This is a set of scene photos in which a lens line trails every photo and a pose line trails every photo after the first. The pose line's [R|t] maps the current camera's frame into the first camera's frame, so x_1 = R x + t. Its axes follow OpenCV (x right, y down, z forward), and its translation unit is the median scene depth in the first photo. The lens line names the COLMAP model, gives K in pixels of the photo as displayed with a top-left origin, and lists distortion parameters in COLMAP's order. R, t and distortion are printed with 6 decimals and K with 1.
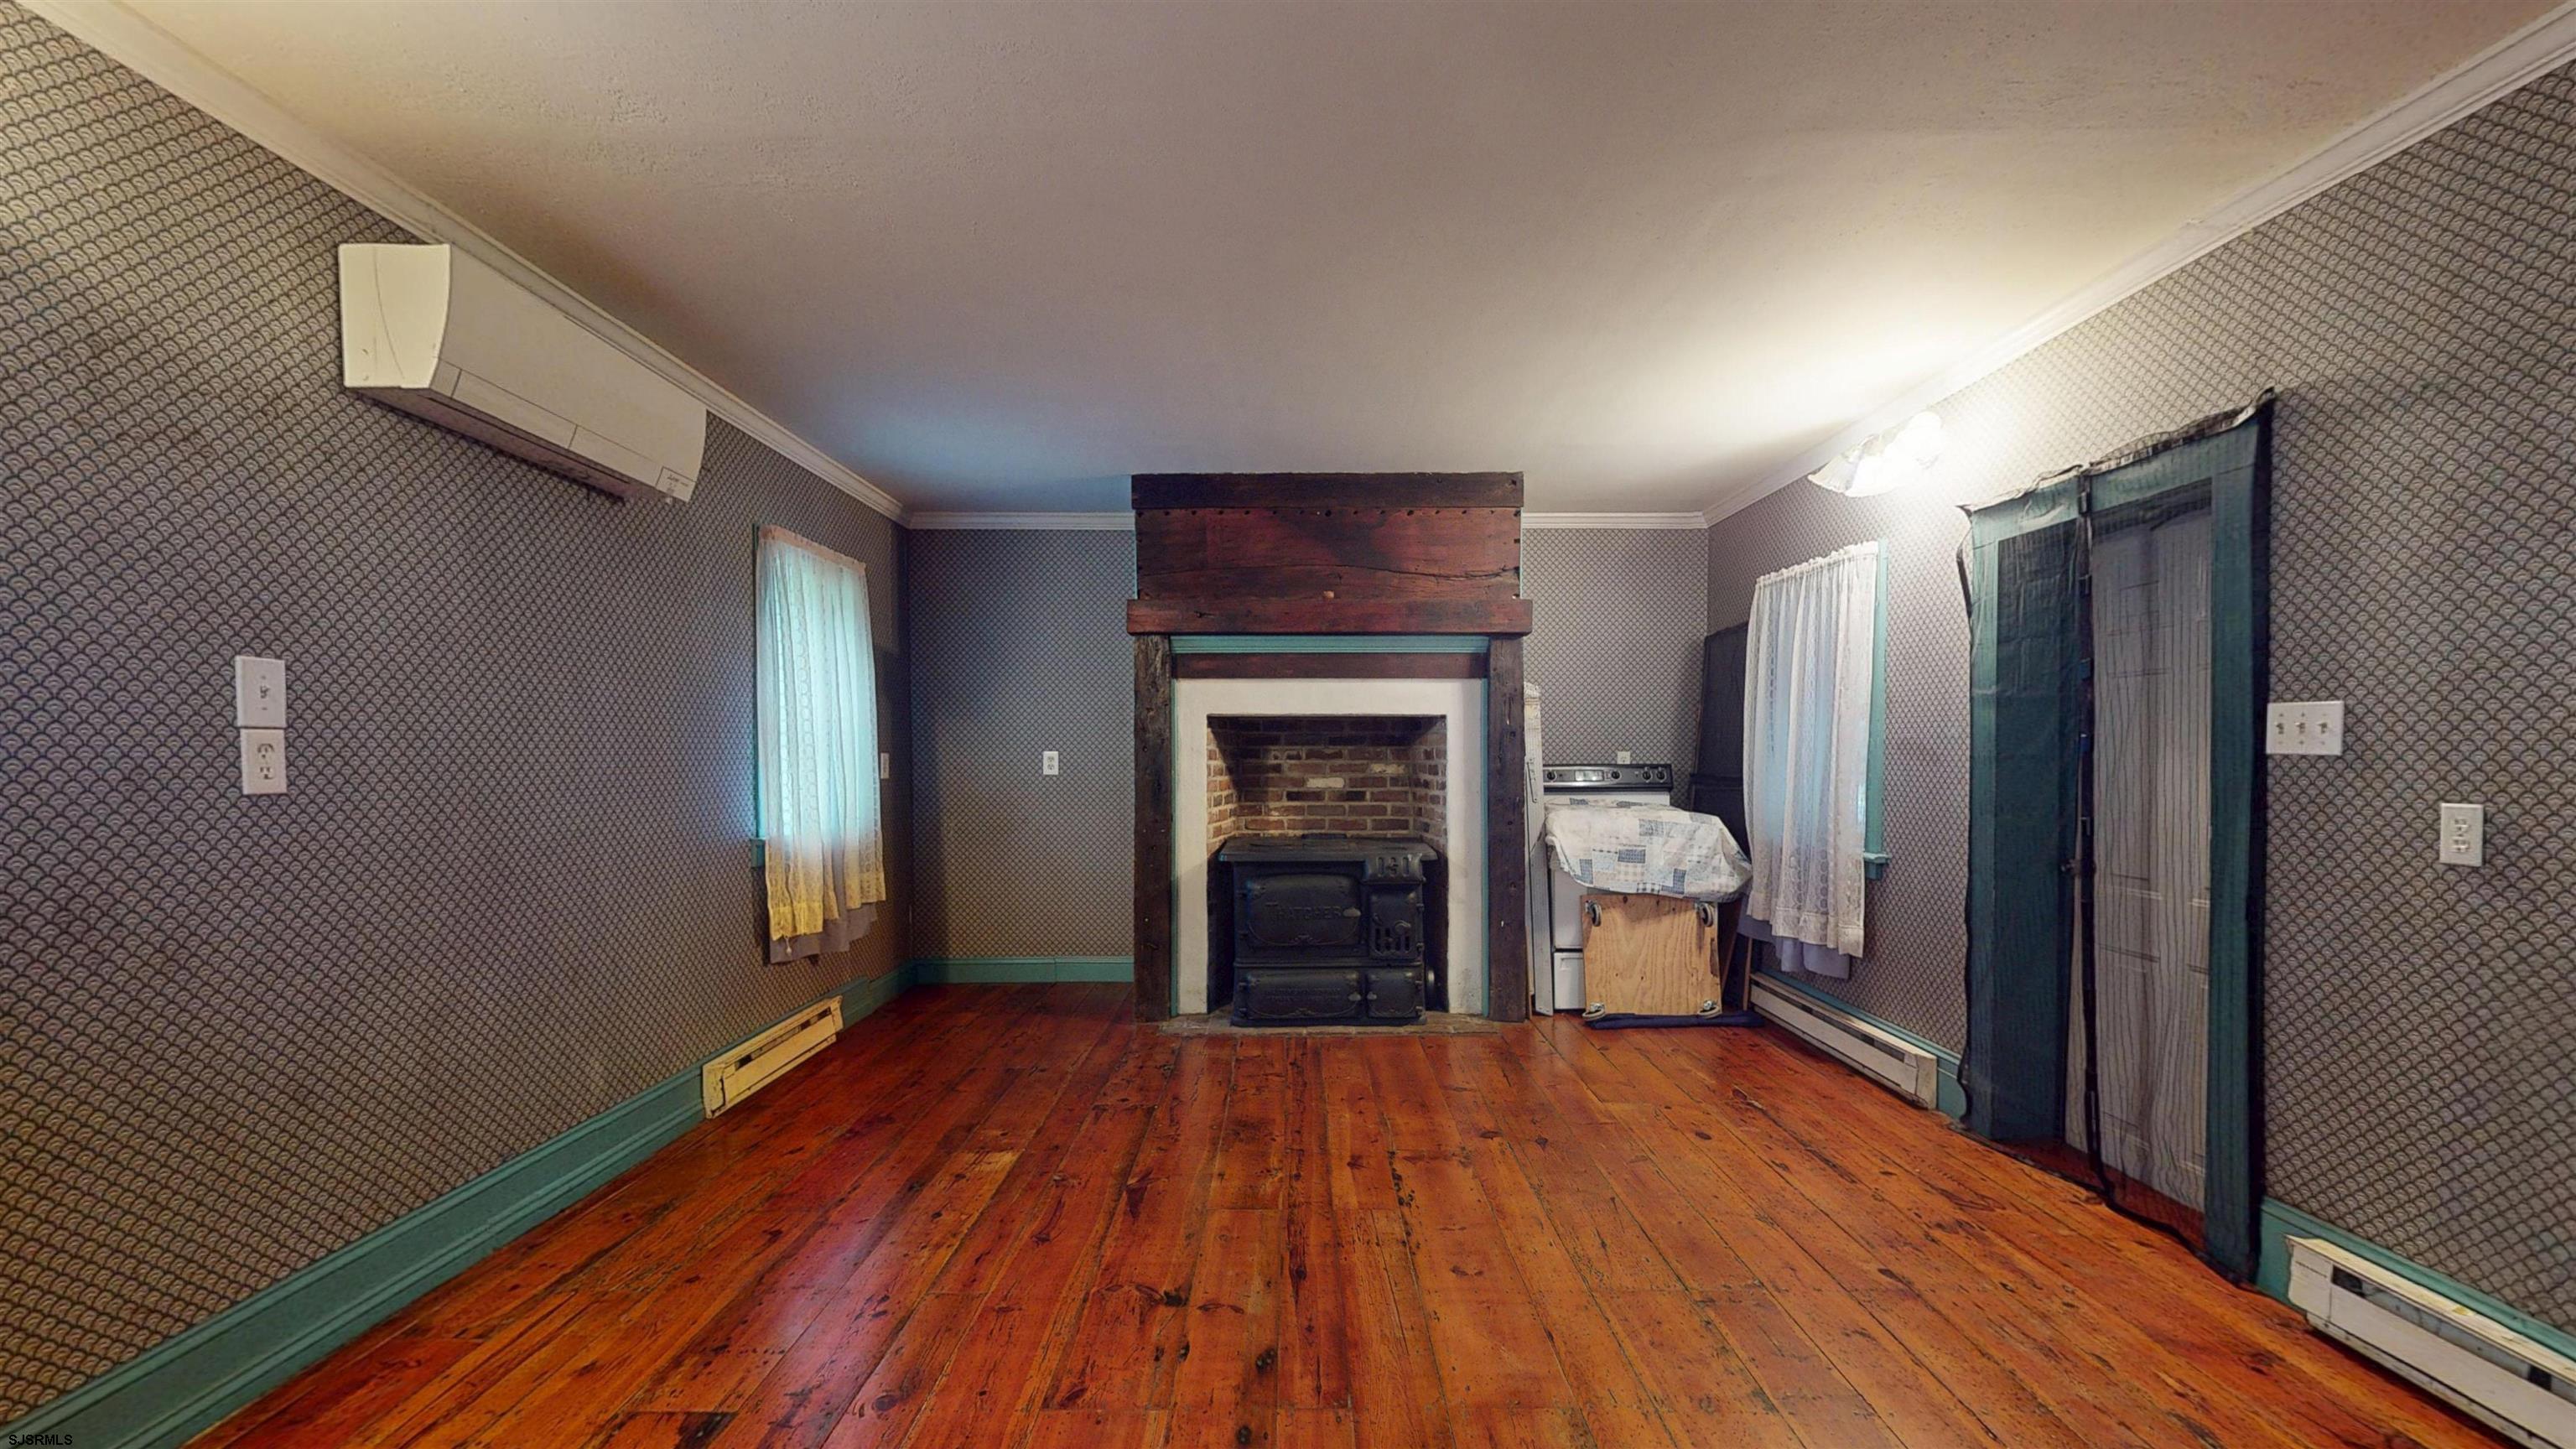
lens RADIAL K [[1001.4, 0, 1285.7], [0, 1001.4, 771.4], [0, 0, 1]] dist [0.014214, 0.000048]
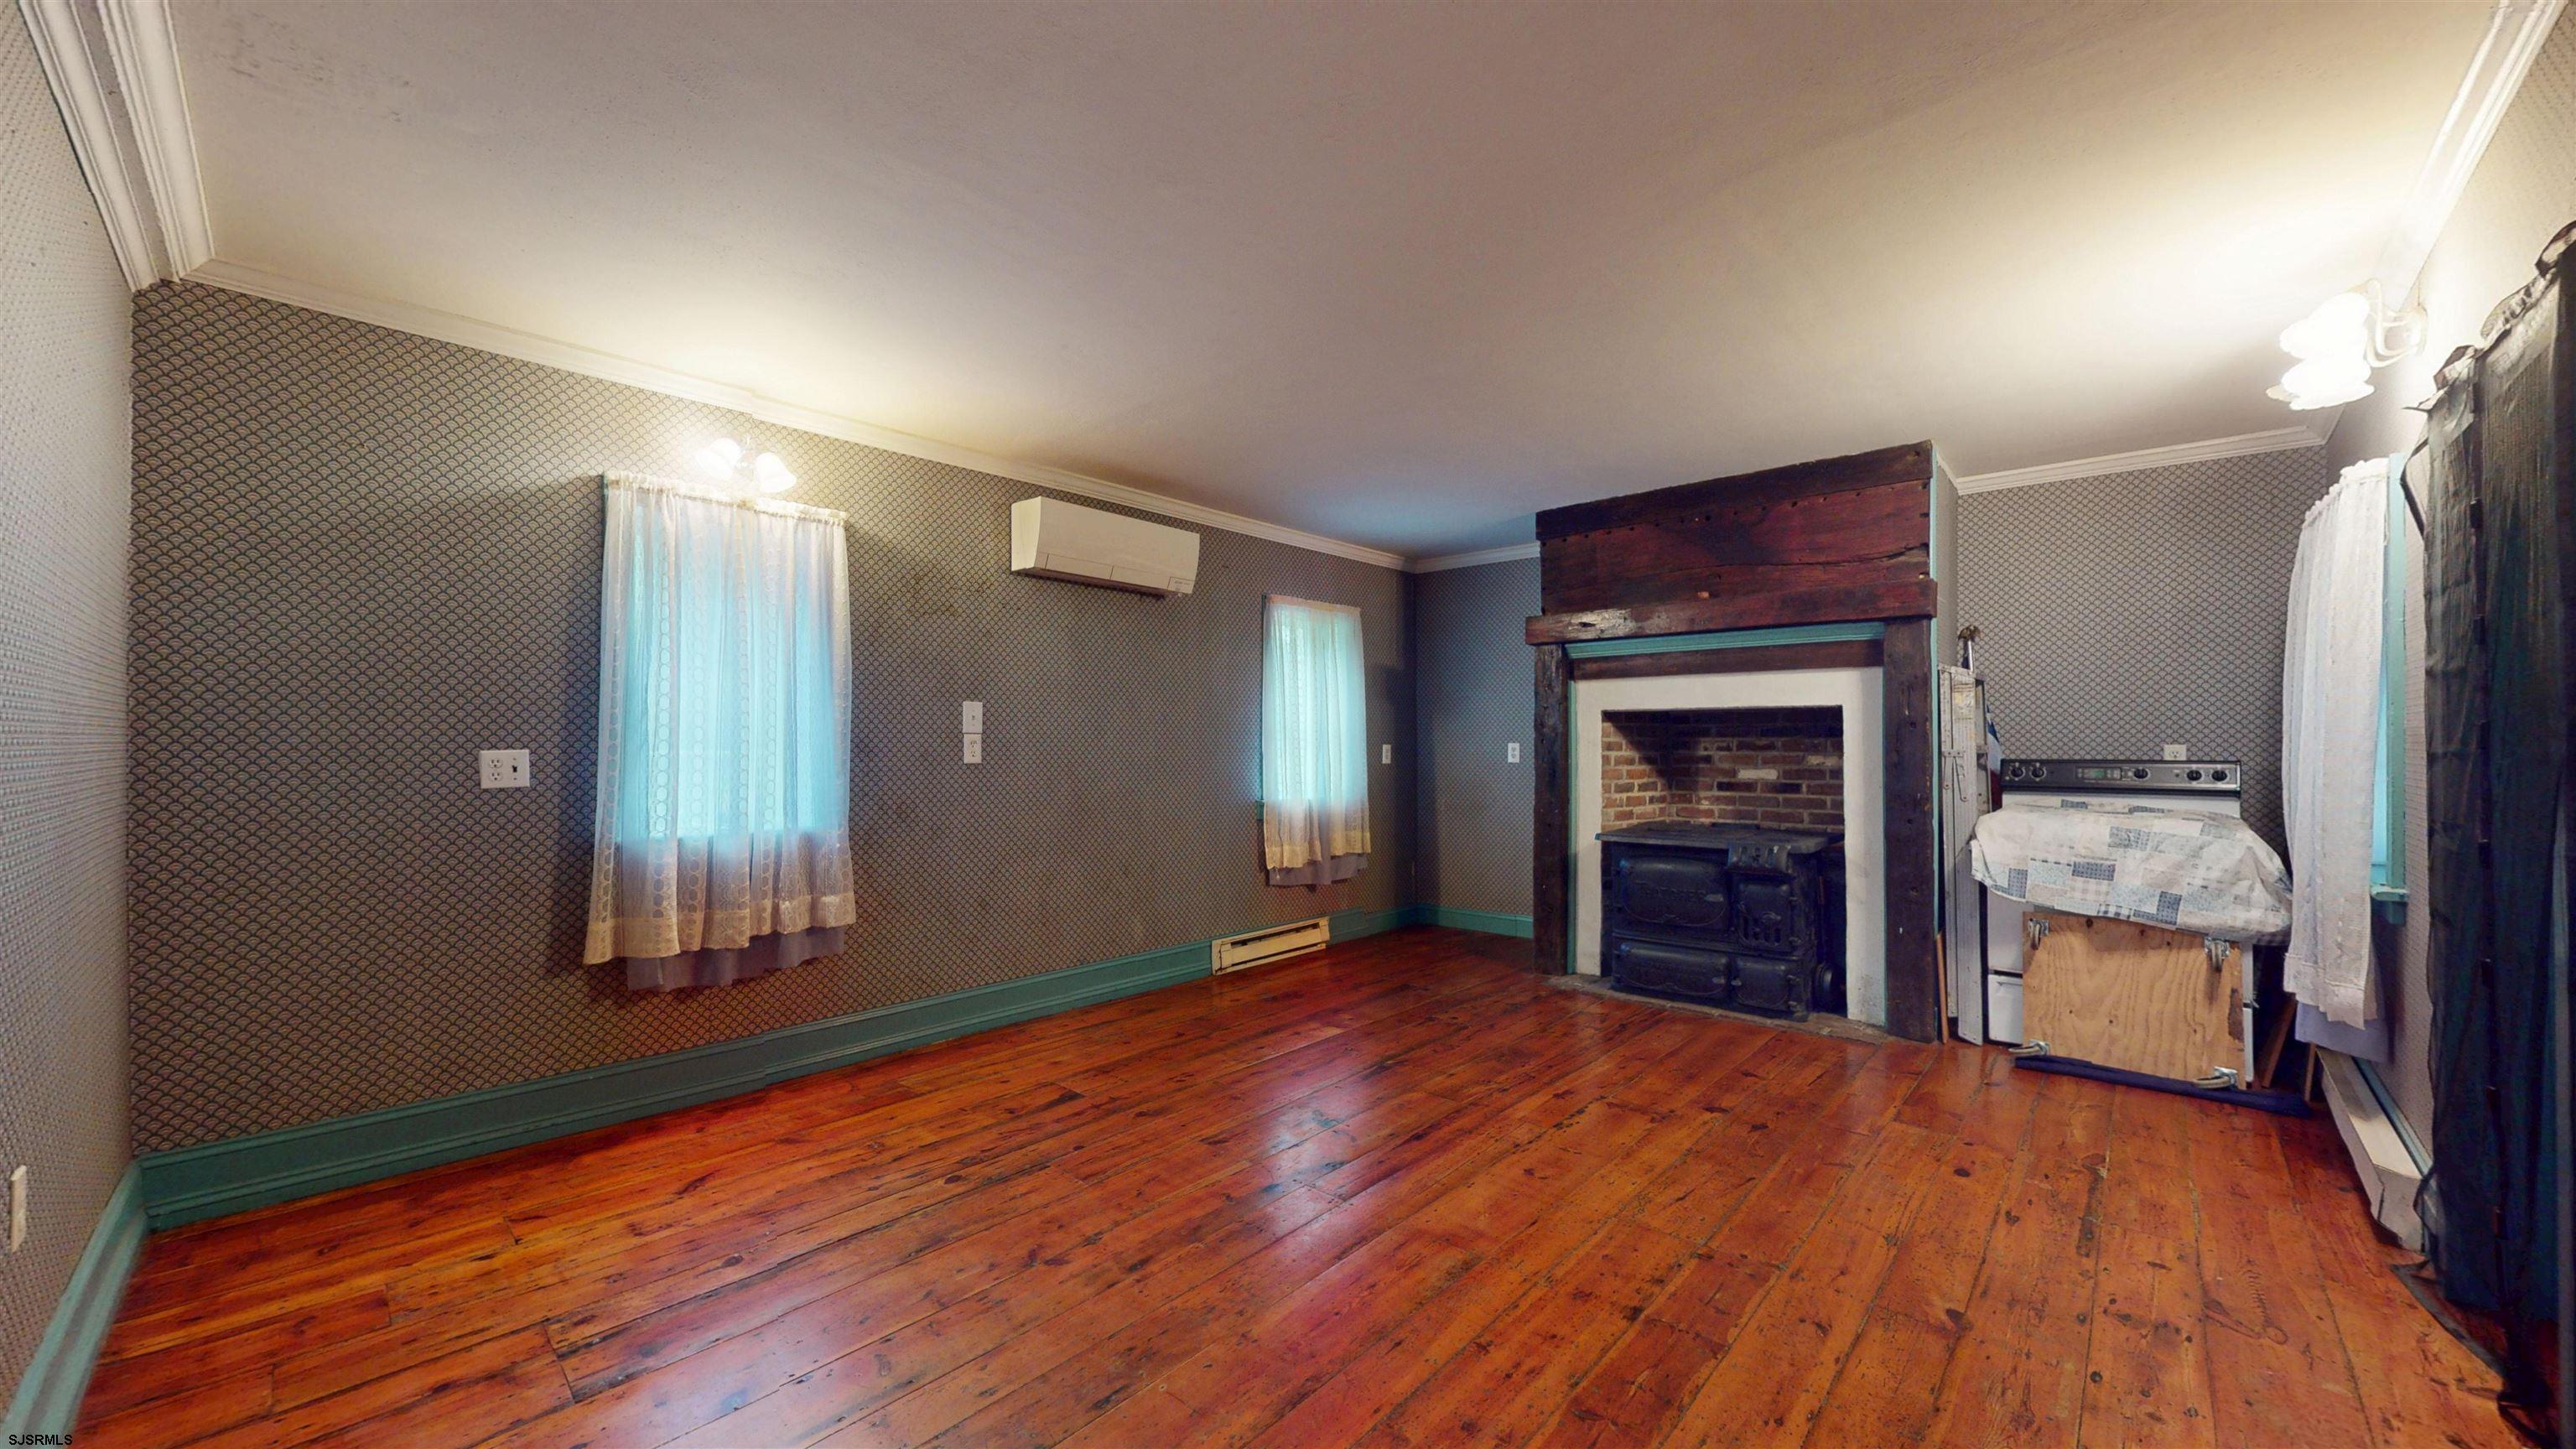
lens RADIAL K [[965.2, 0, 1299.7], [0, 965.2, 727.7], [0, 0, 1]] dist [0.021915, -0.000400]
pose [[0.746646, -0.009417, -0.665155, 0.401917], [-0.012842, 0.999509, -0.028567, -0.002057], [0.665097, 0.029872, 0.746159, -0.042659]]
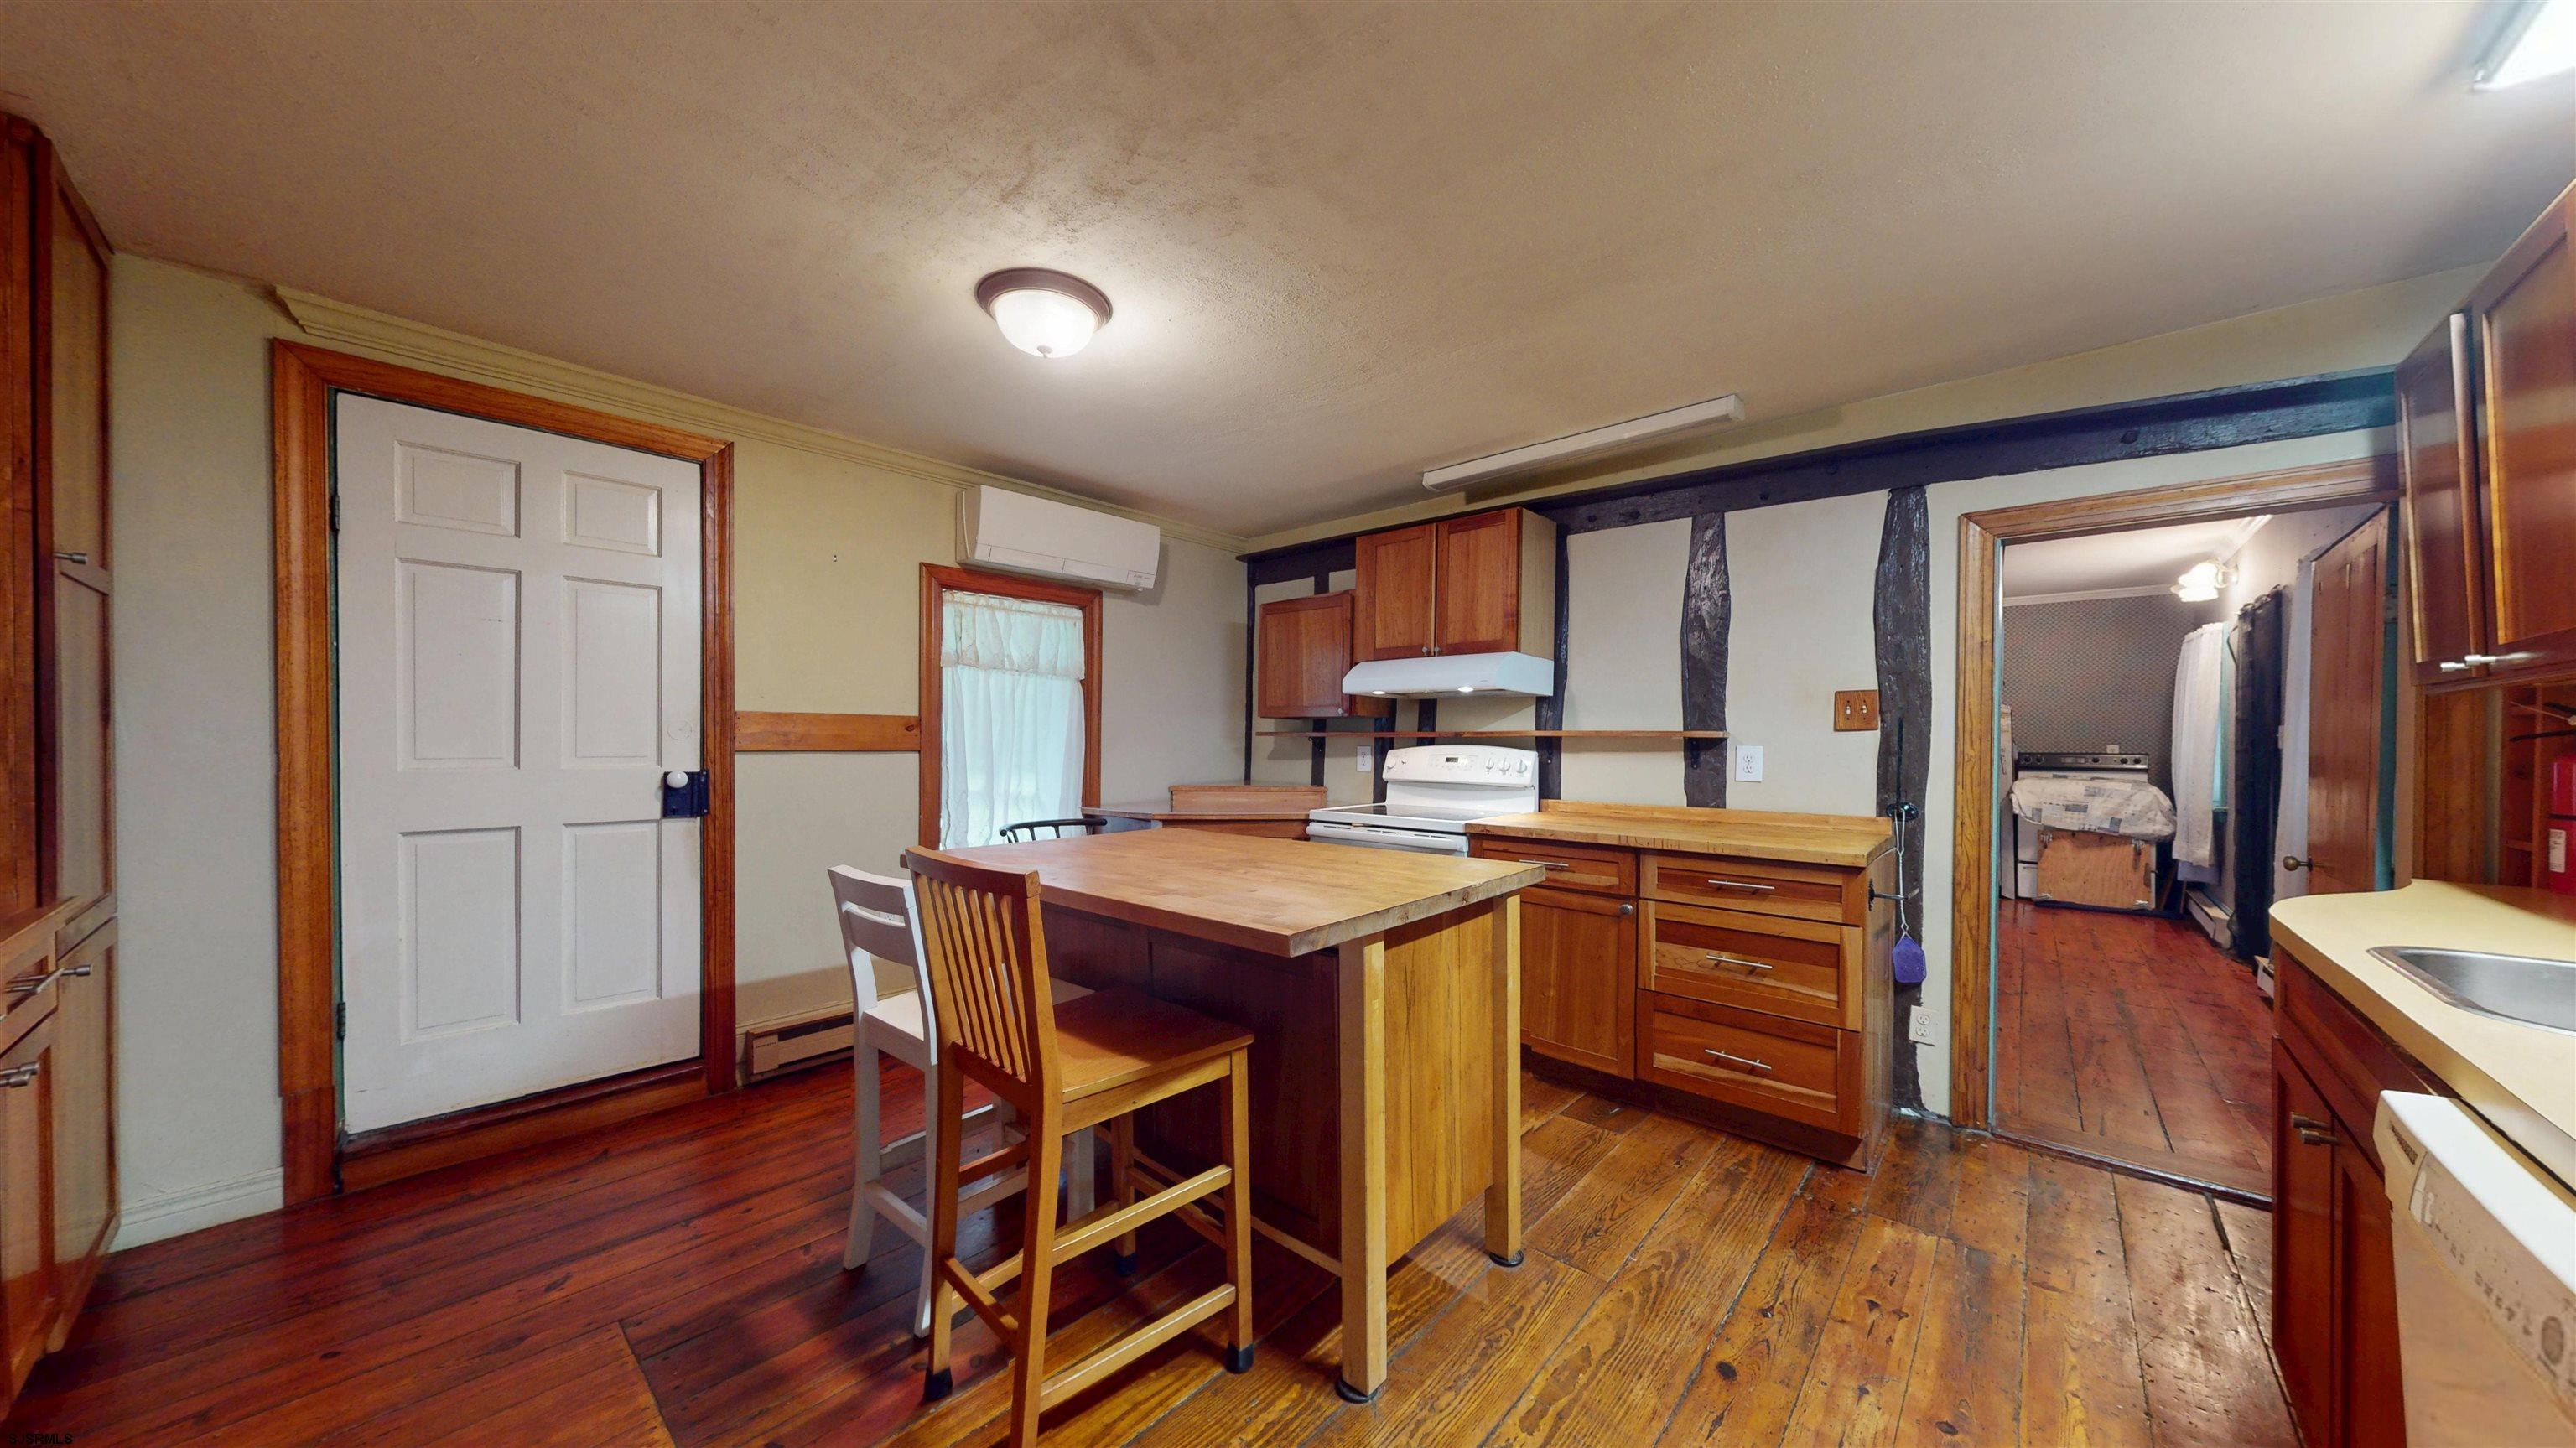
lens RADIAL K [[847.3, 0, 1286.3], [0, 847.3, 739.6], [0, 0, 1]] dist [0.010159, 0.000085]
pose [[0.747856, 0.000734, -0.663861, 0.311703], [-0.013603, 0.999806, -0.014219, 0.009275], [0.663722, 0.019664, 0.747721, -0.939555]]
